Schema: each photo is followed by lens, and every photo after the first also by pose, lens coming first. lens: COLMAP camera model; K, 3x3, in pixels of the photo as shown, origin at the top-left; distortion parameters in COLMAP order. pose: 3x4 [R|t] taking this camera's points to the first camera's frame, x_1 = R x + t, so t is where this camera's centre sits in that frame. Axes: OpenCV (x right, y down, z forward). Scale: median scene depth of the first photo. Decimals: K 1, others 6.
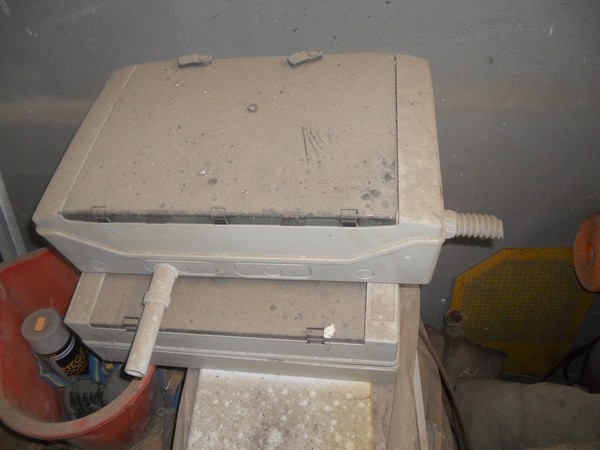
lens RADIAL K [[459.3, 0, 300.0], [0, 459.3, 225.0], [0, 0, 1]] dist [-0.024529, -0.007605]
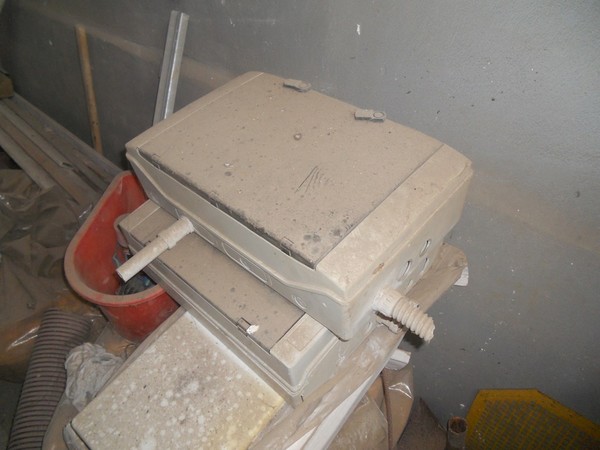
lens RADIAL K [[459.3, 0, 300.0], [0, 459.3, 225.0], [0, 0, 1]] dist [-0.024529, -0.007605]
pose [[0.803753, 0.454985, -0.383367, 0.447060], [-0.470470, 0.880469, 0.058581, -0.118068], [0.364197, 0.133278, 0.921736, -0.072611]]
